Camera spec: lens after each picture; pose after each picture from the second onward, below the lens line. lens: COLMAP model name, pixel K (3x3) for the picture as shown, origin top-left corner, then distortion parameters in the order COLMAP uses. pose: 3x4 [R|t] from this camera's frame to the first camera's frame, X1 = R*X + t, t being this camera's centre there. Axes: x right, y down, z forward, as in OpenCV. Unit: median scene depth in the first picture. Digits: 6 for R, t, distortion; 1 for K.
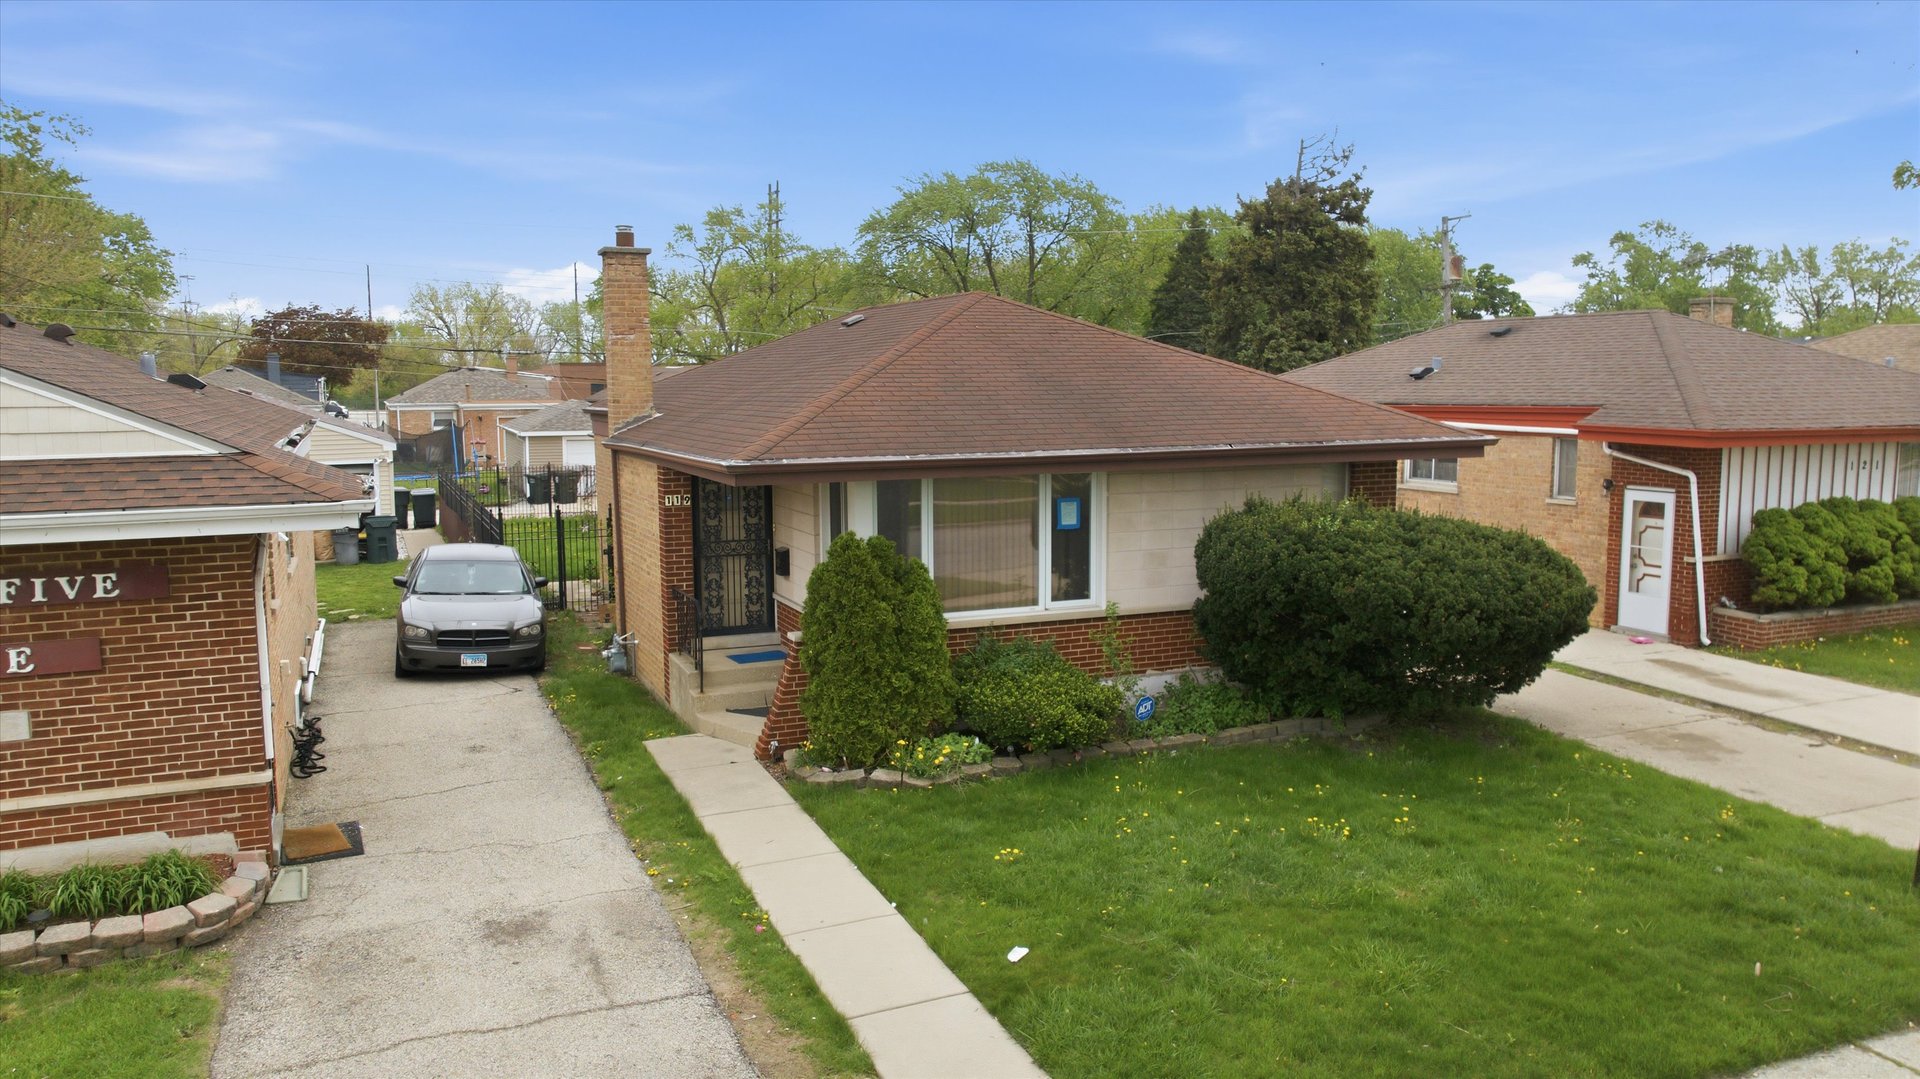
lens RADIAL K [[1276.0, 0, 965.8], [0, 1276.0, 542.8], [0, 0, 1]] dist [-0.022018, 0.005538]
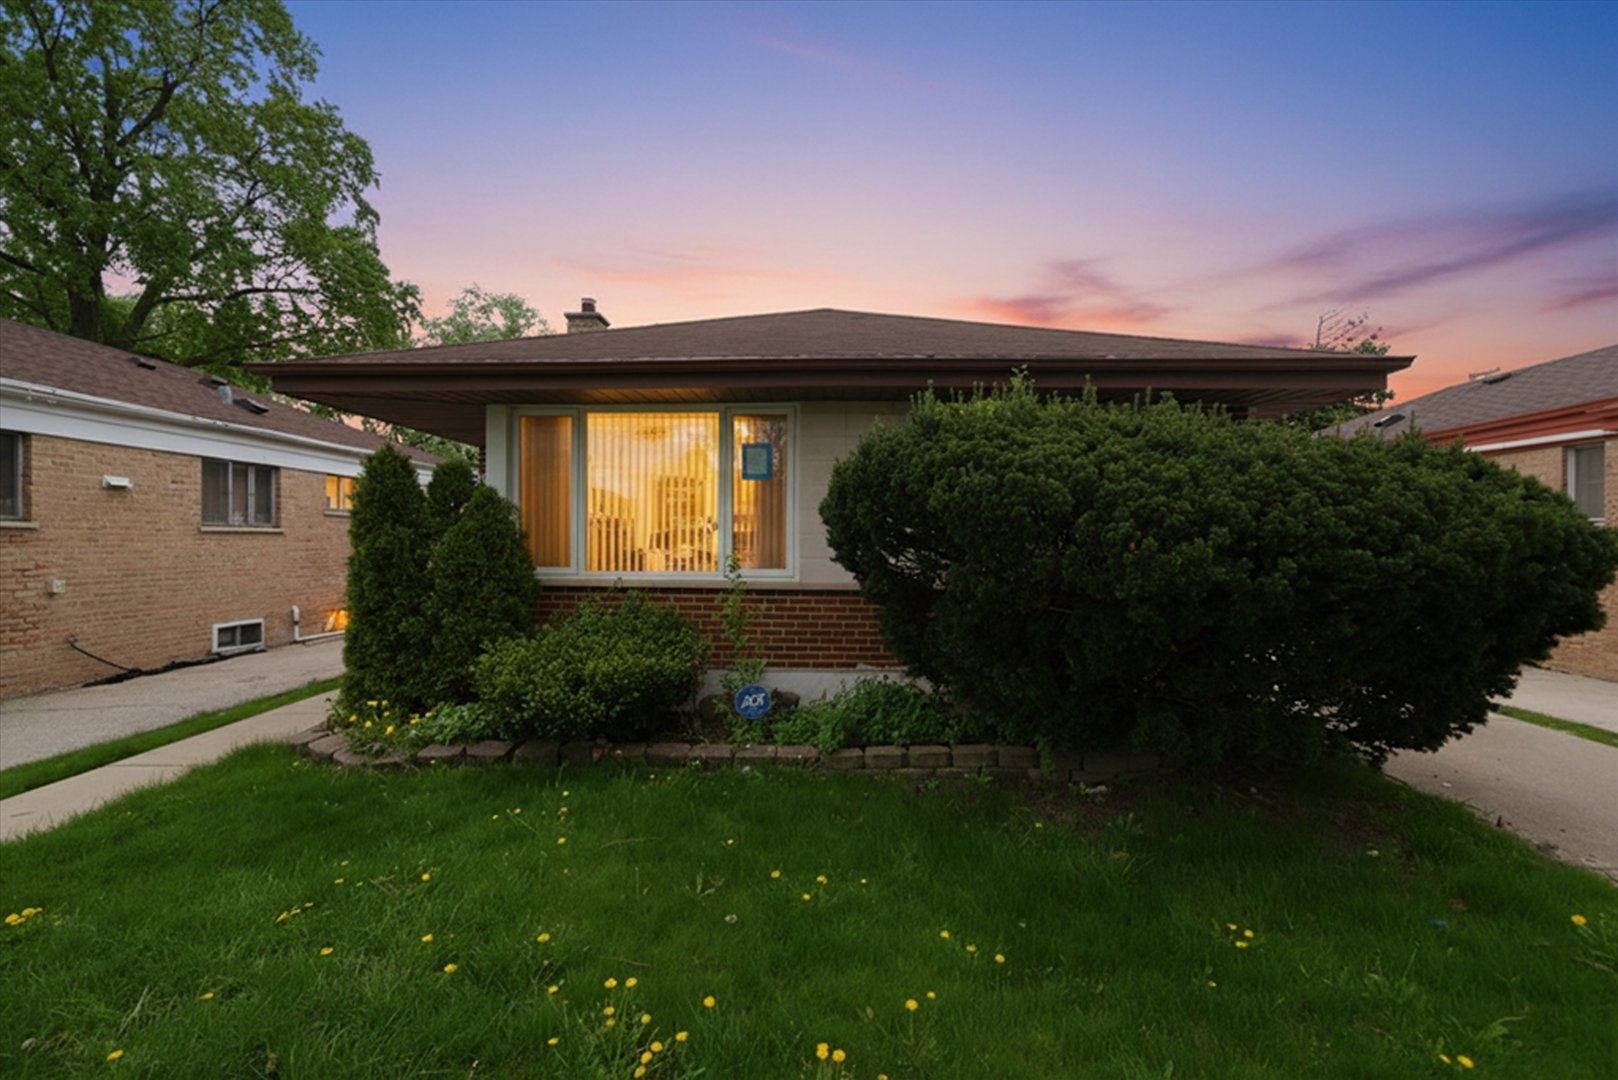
lens RADIAL K [[705.0, 0, 820.2], [0, 705.0, 535.5], [0, 0, 1]] dist [0.009588, 0.000592]
pose [[0.918388, 0.011190, -0.395523, 0.340775], [-0.059191, 0.992238, -0.109365, 0.082559], [0.391229, 0.123851, 0.911921, 0.665933]]
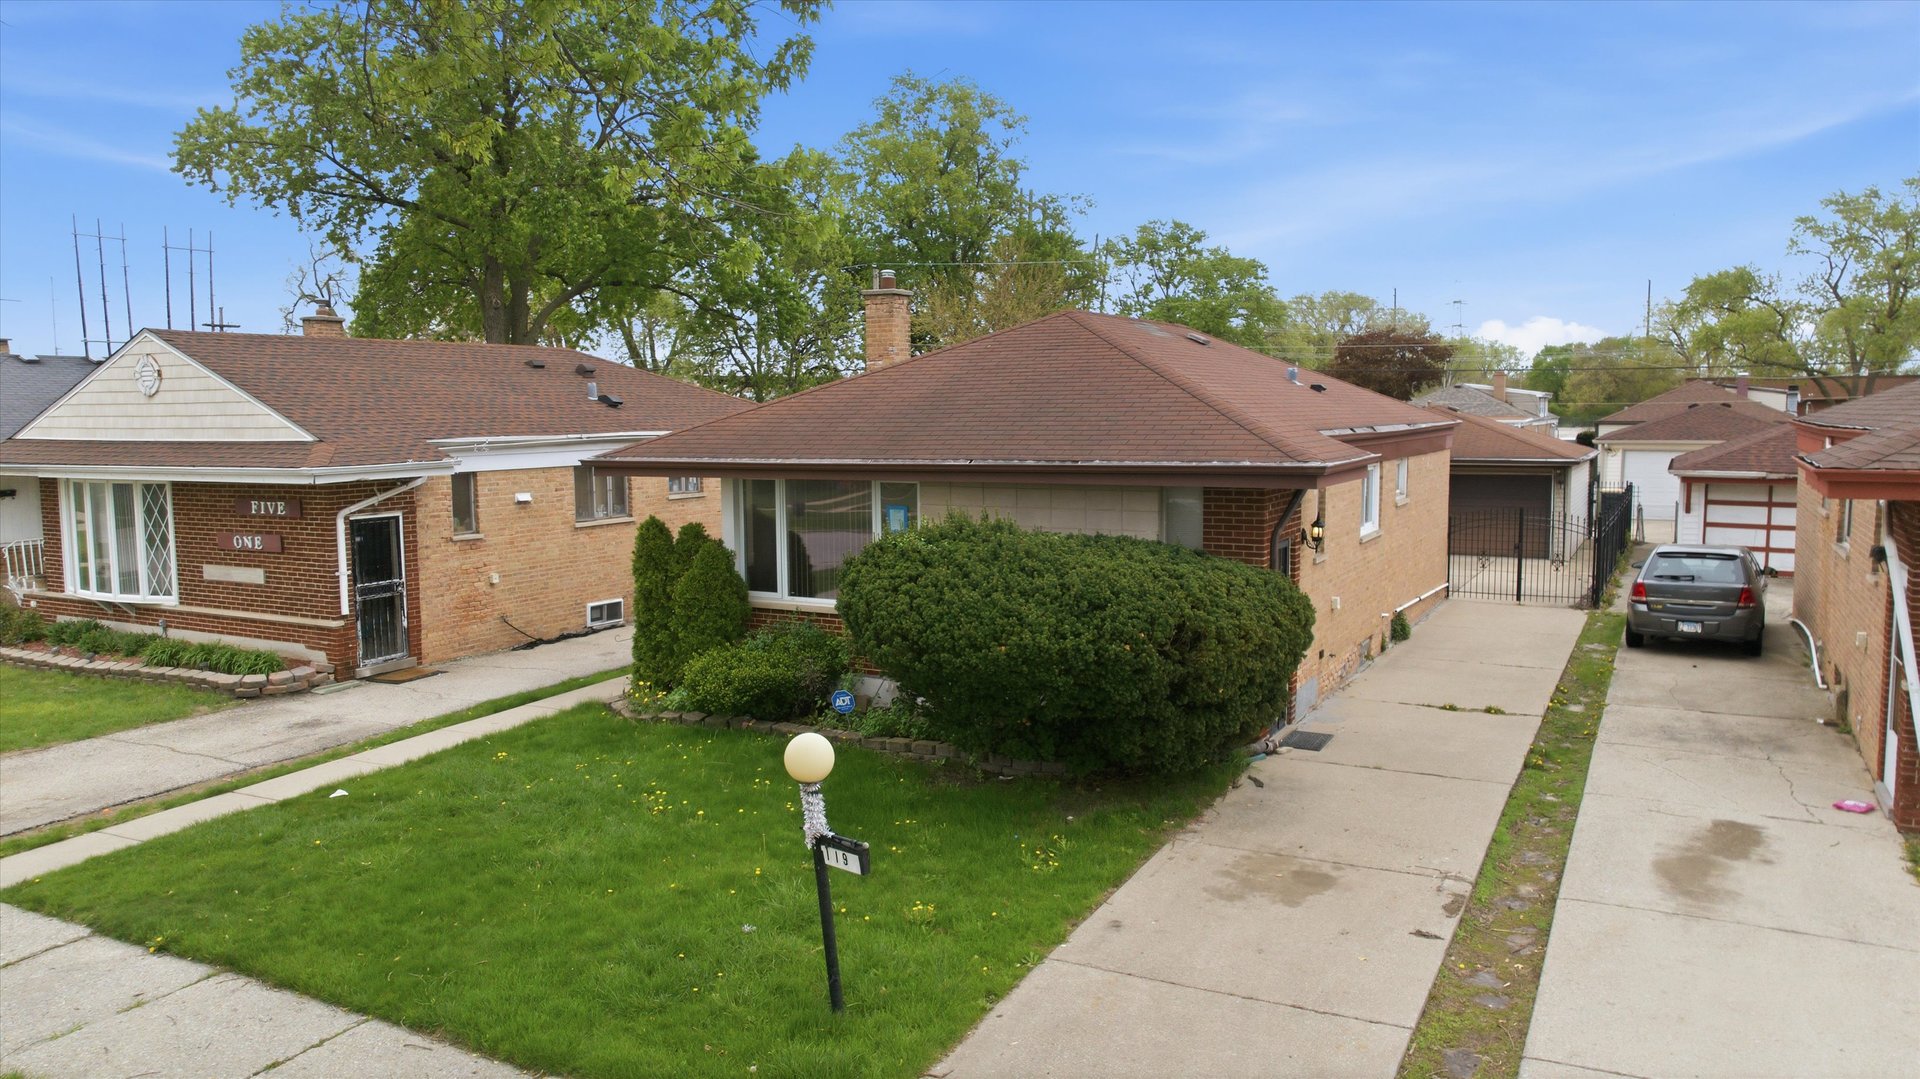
lens RADIAL K [[1276.0, 0, 953.2], [0, 1276.0, 541.0], [0, 0, 1]] dist [-0.022018, 0.005538]
pose [[0.648268, 0.078364, -0.757369, 1.034822], [-0.091529, 0.995497, 0.024659, -0.041064], [0.755891, 0.053335, 0.652522, 0.378955]]
